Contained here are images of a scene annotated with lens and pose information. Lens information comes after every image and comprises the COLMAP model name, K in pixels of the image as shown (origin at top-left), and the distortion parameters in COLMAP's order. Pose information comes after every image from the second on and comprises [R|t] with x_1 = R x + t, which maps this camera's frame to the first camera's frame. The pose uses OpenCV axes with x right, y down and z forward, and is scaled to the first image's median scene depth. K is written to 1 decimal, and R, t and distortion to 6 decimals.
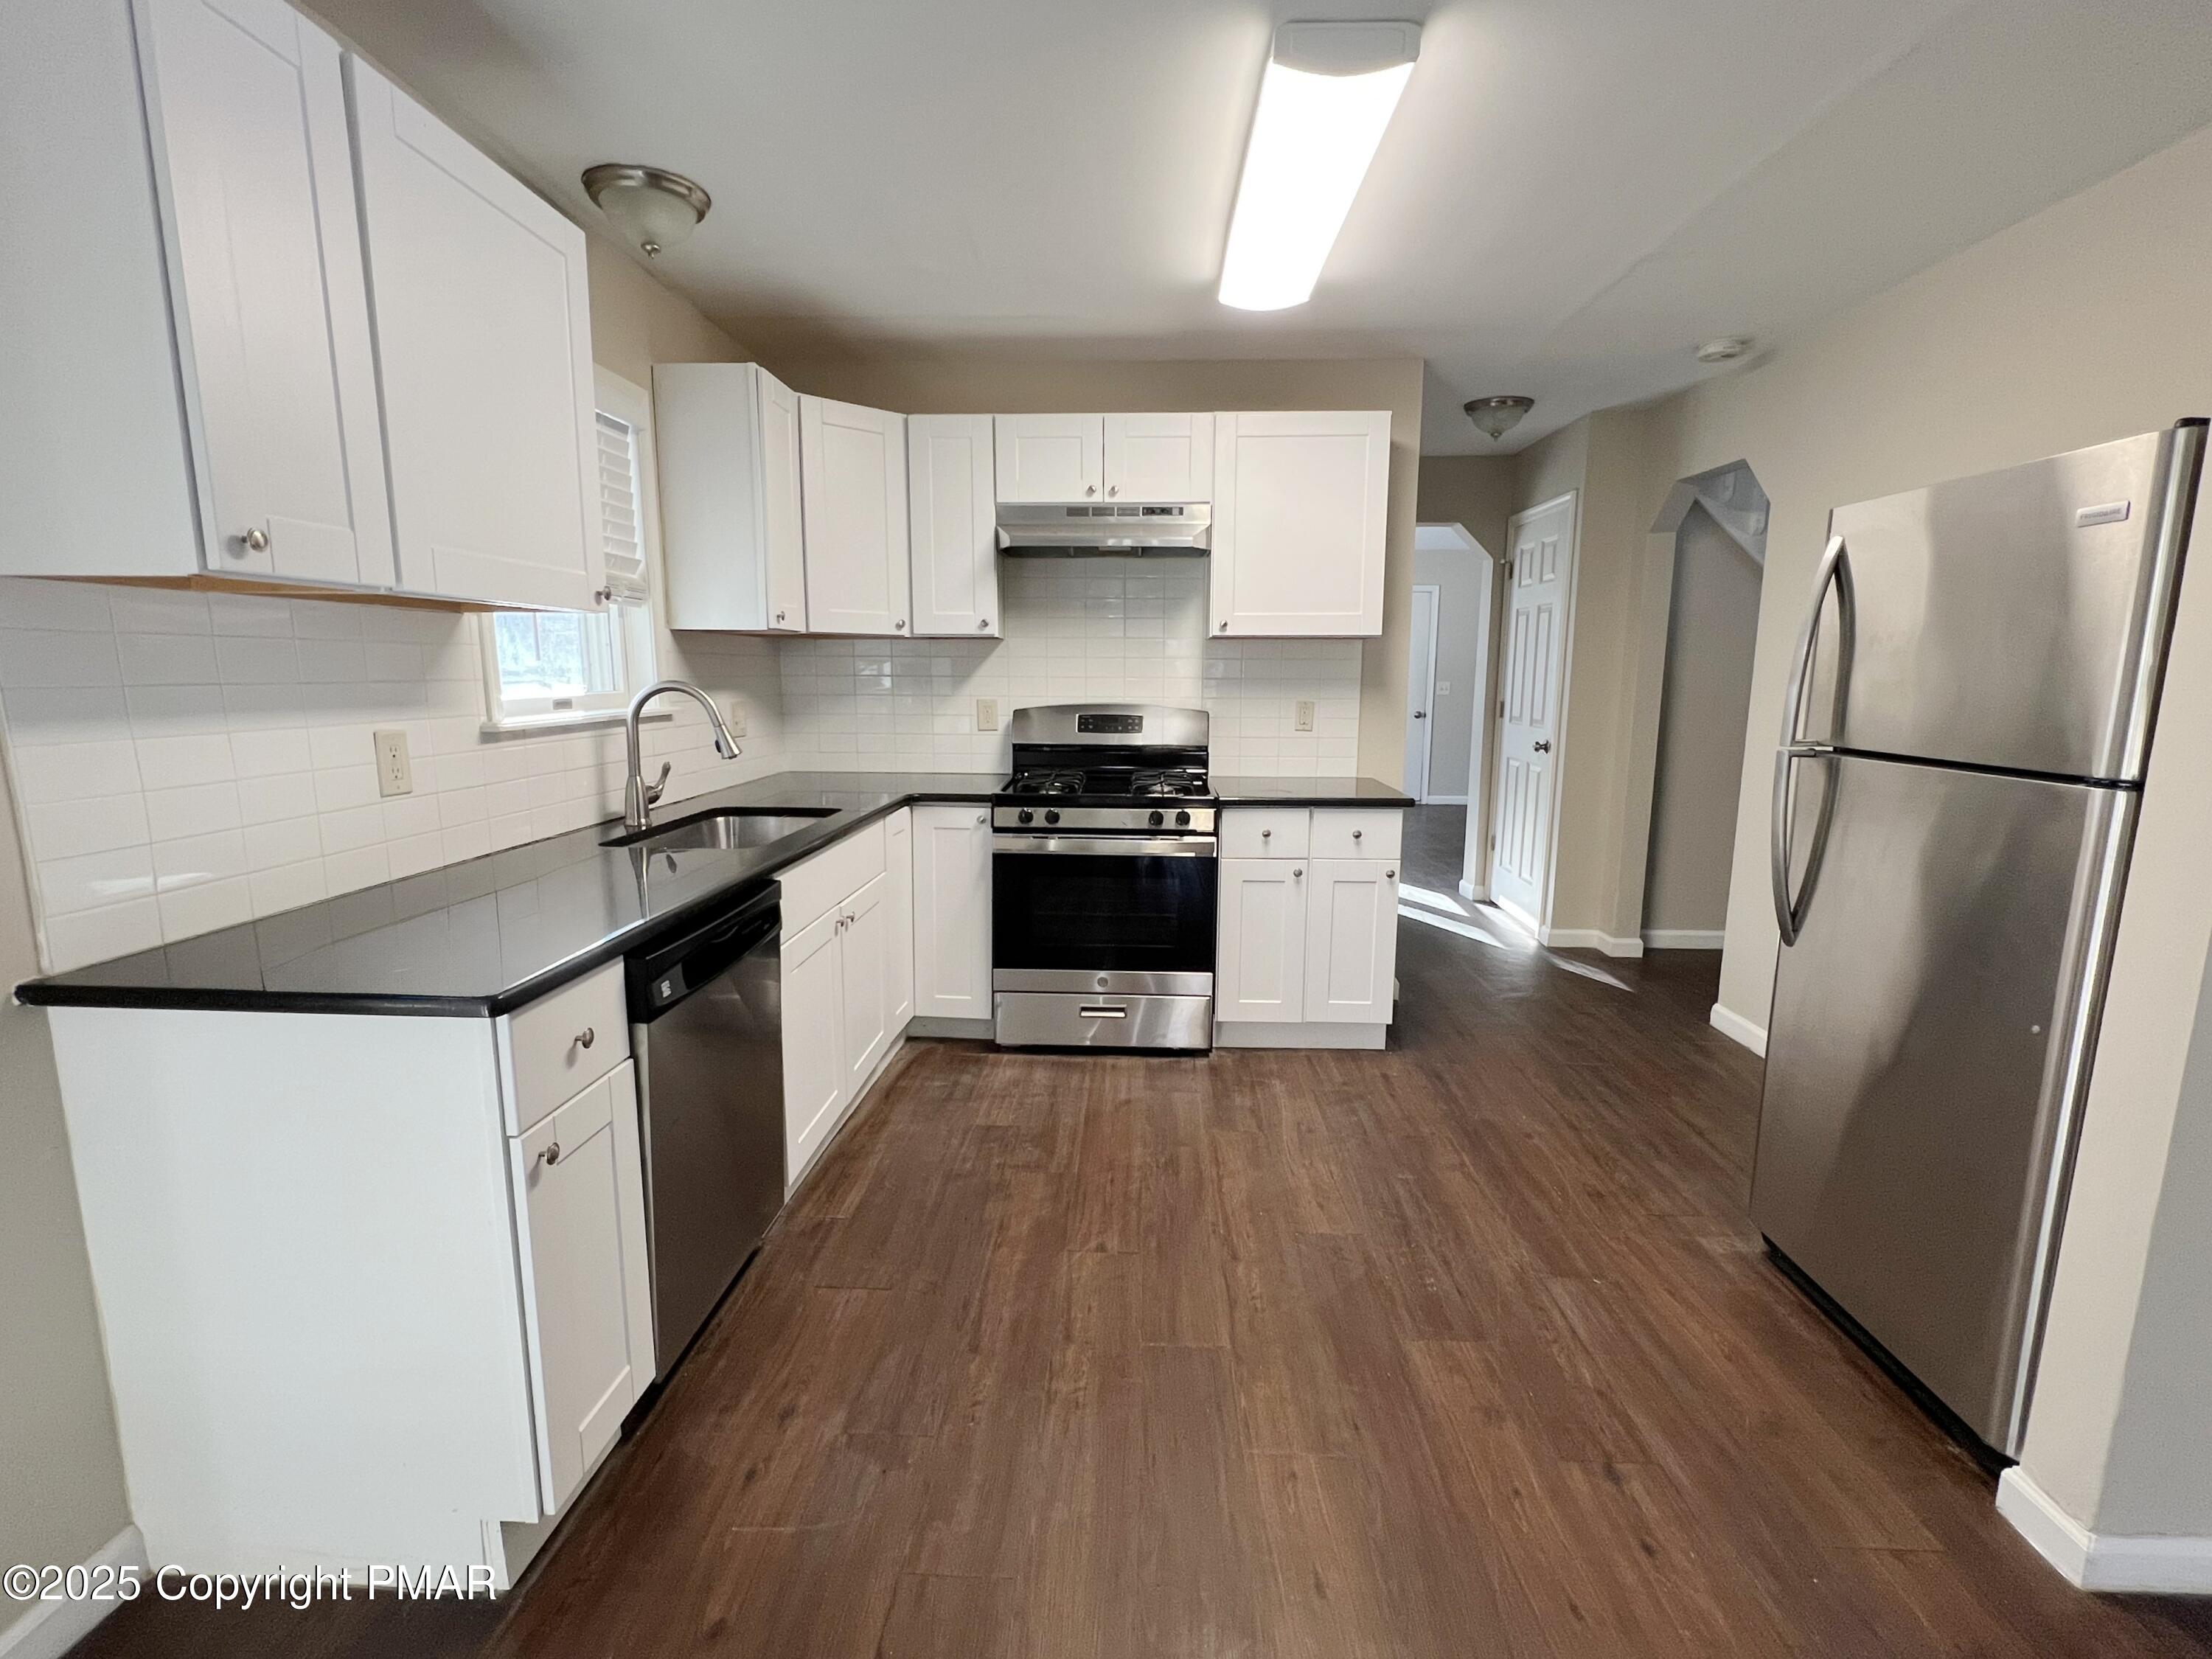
lens RADIAL K [[997.8, 0, 1100.1], [0, 997.8, 835.5], [0, 0, 1]] dist [0.003992, 0.001477]
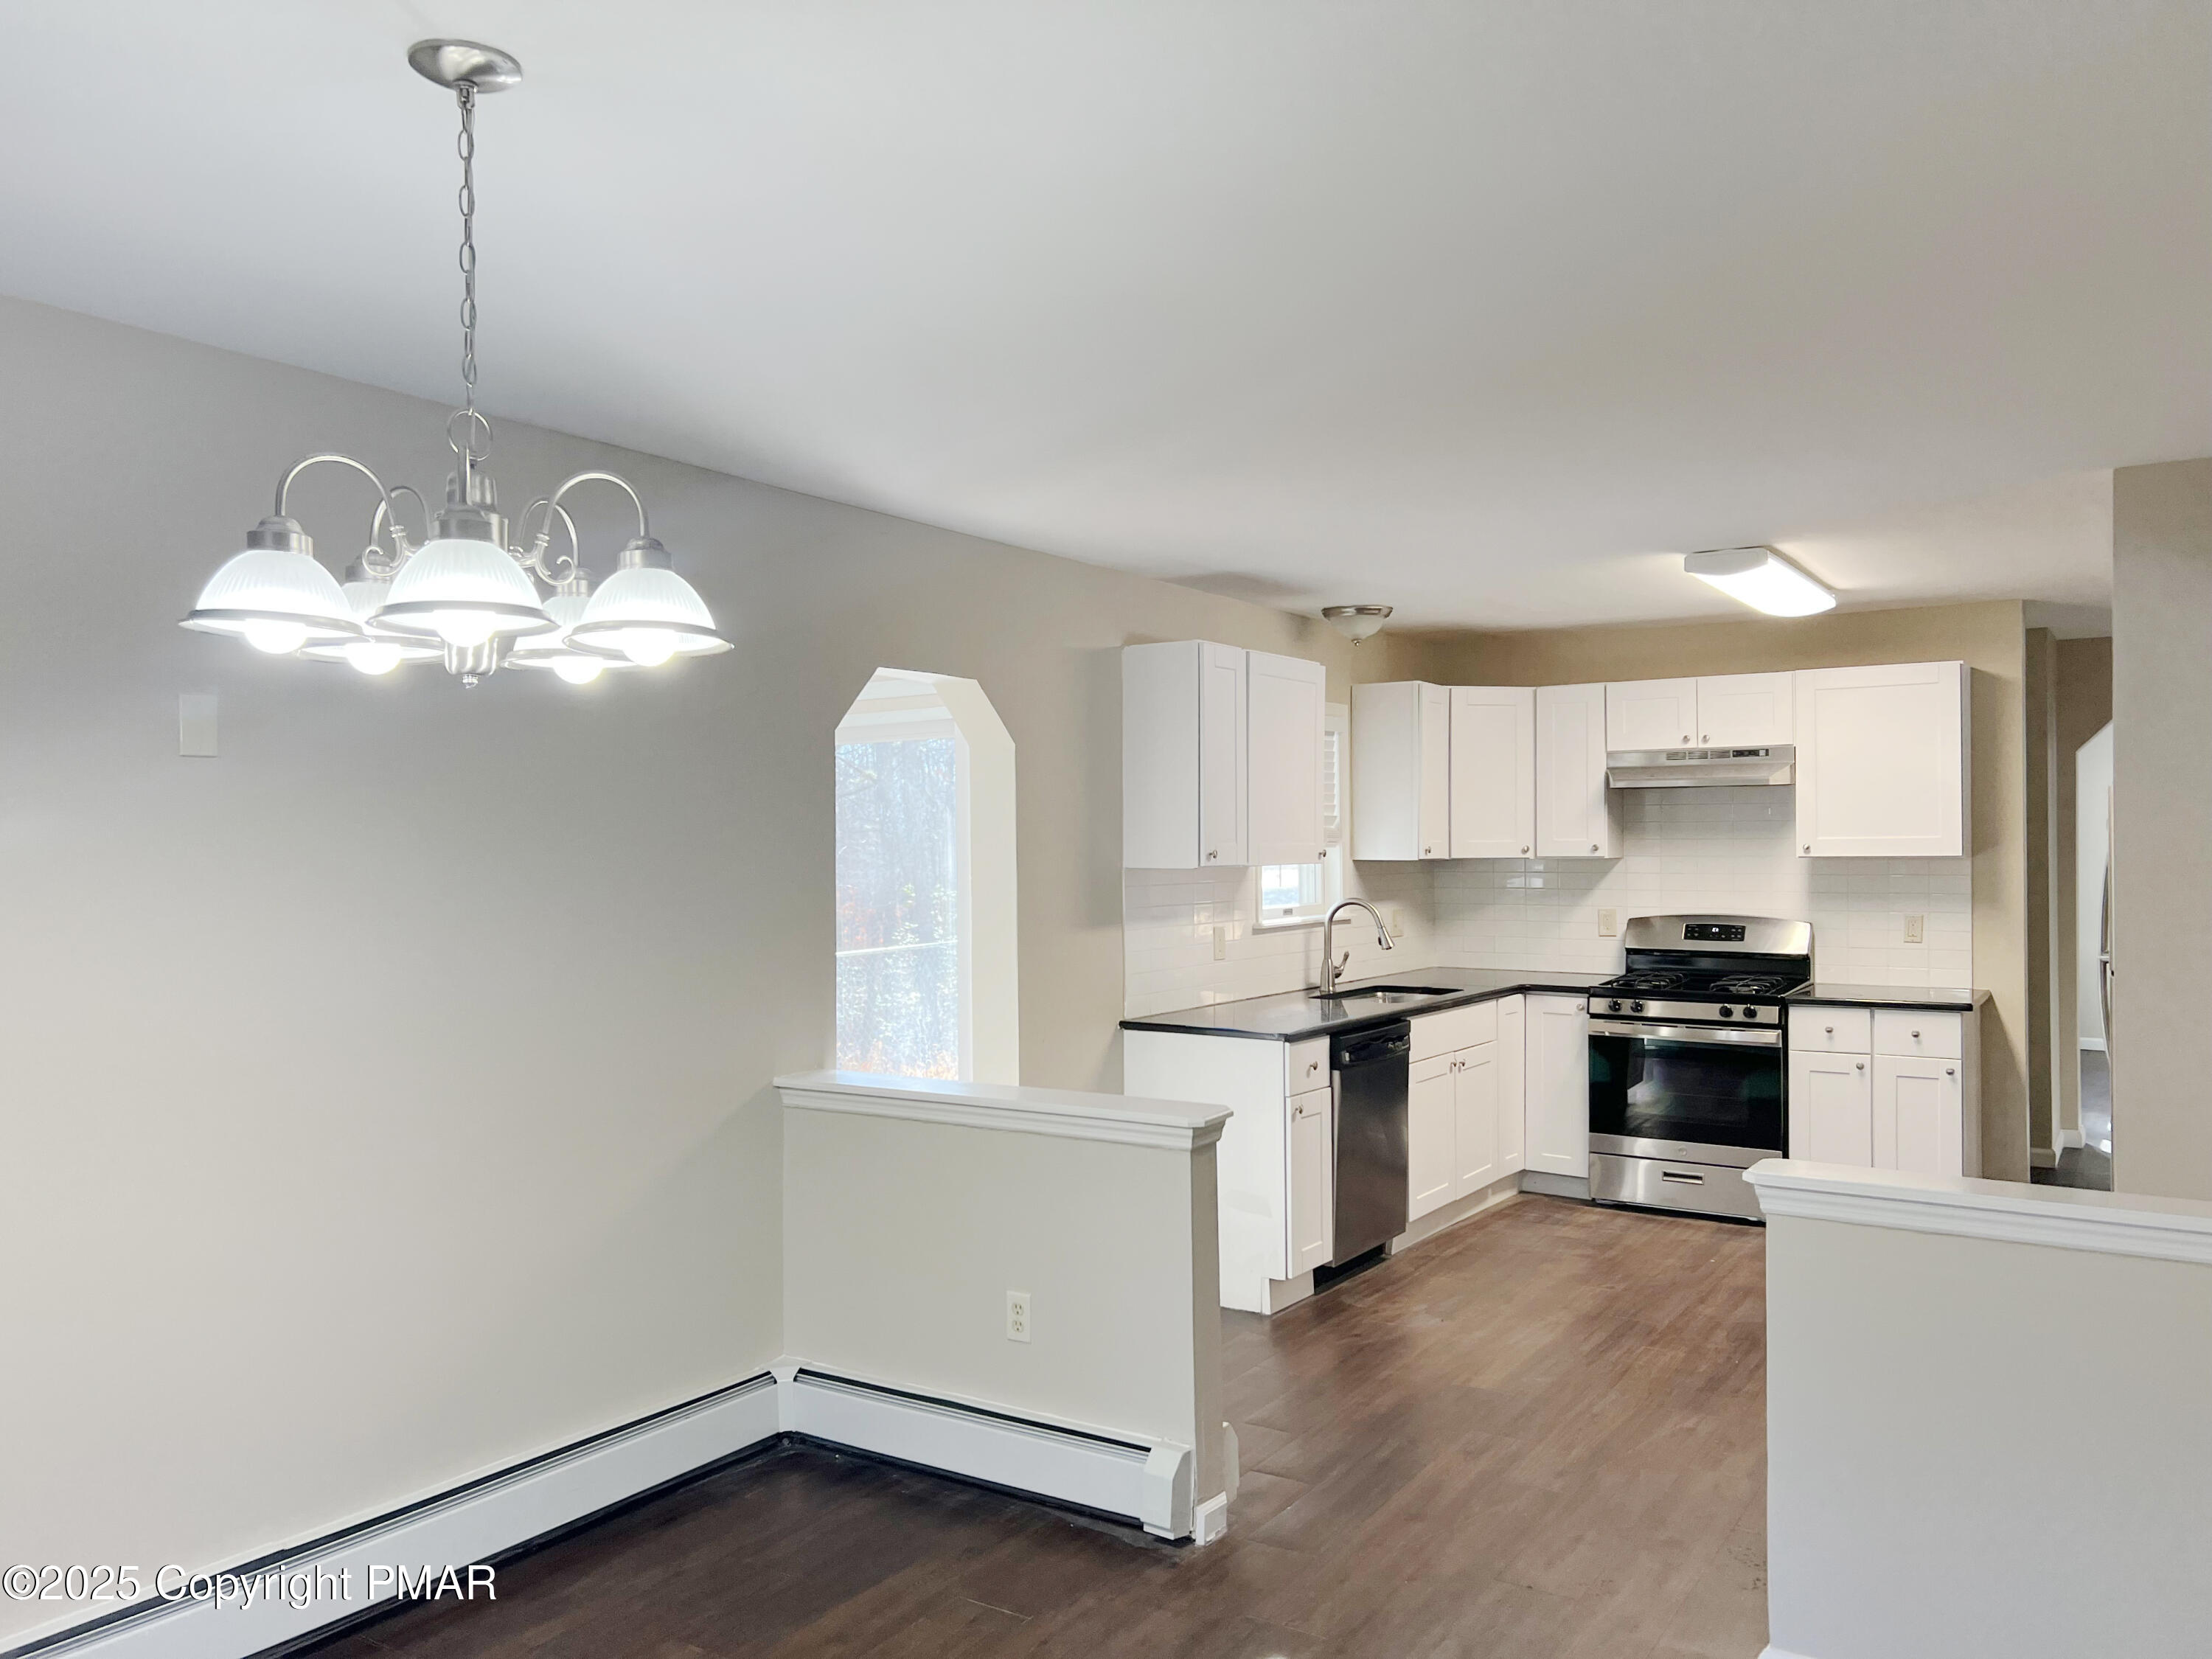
lens RADIAL K [[1639.4, 0, 1115.4], [0, 1639.4, 846.1], [0, 0, 1]] dist [0.056123, -0.036157]
pose [[0.862081, -0.007716, -0.506712, 0.523624], [-0.074018, 0.987244, -0.140962, 0.146240], [0.501336, 0.159027, 0.850513, -1.314644]]
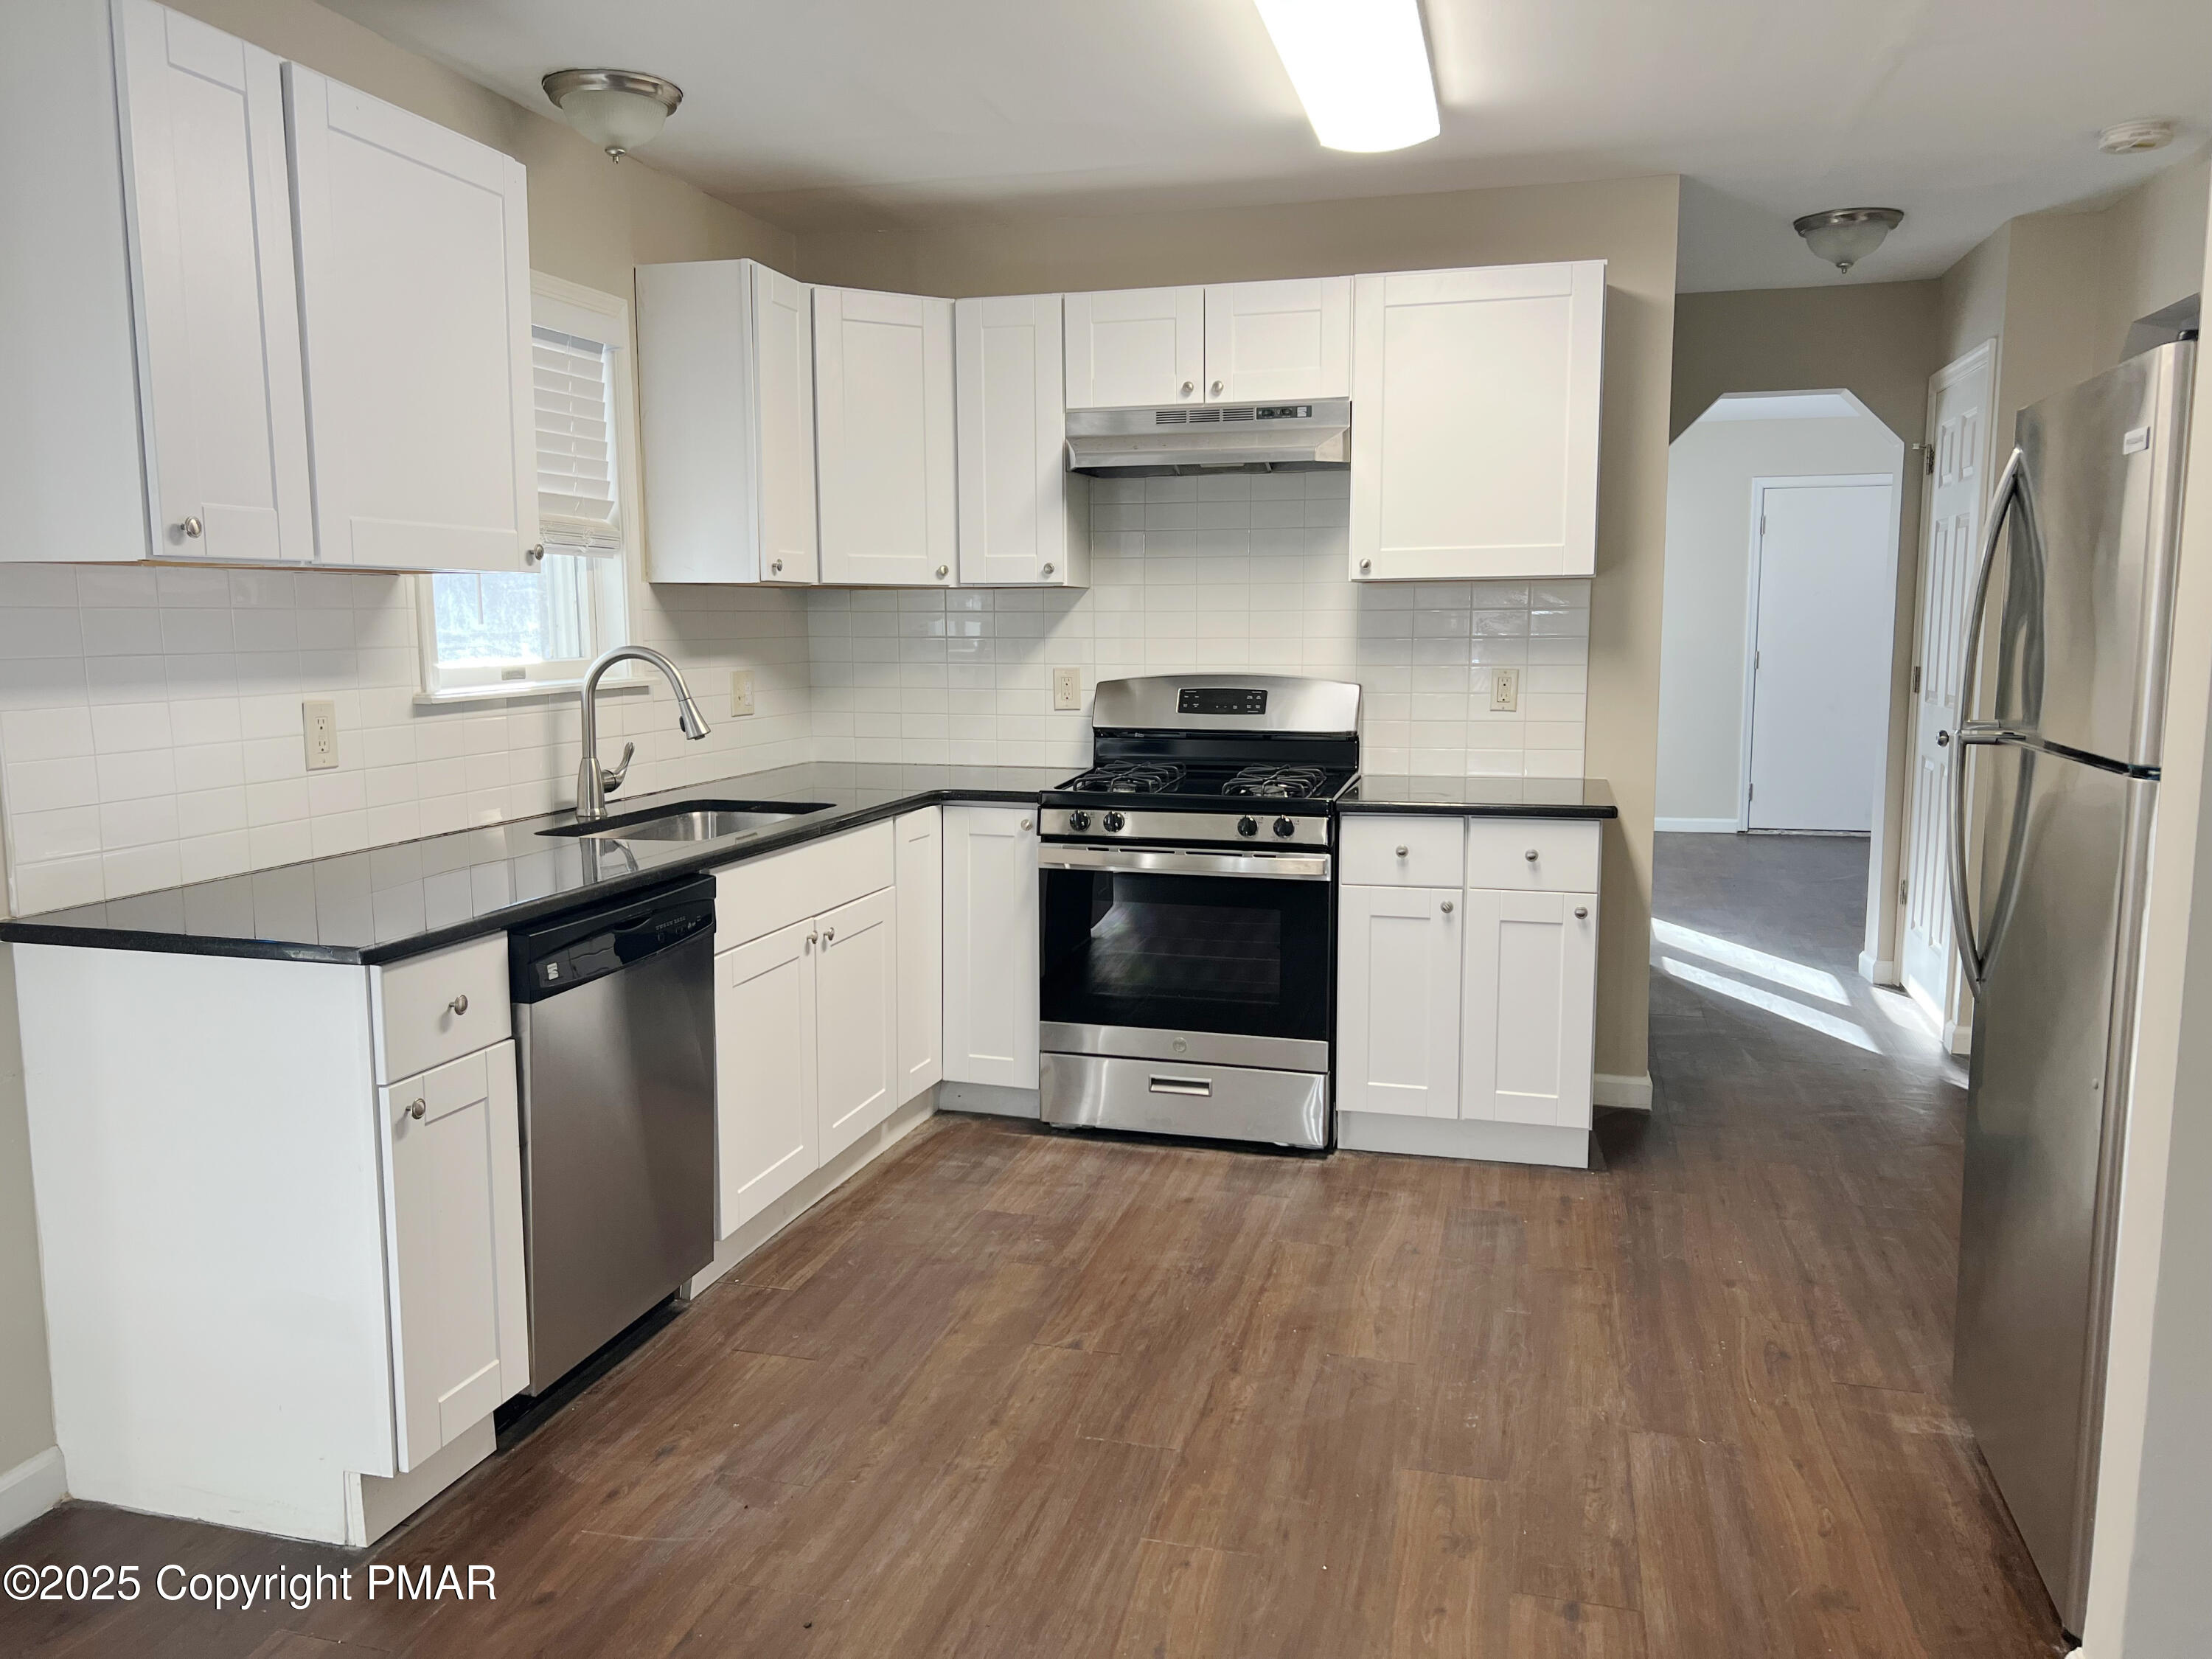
lens RADIAL K [[1639.4, 0, 1086.4], [0, 1639.4, 840.8], [0, 0, 1]] dist [0.056123, -0.036157]
pose [[0.974962, 0.022731, -0.221207, 0.255392], [-0.028968, 0.999268, -0.024994, 0.033103], [0.220477, 0.030776, 0.974907, -0.268901]]
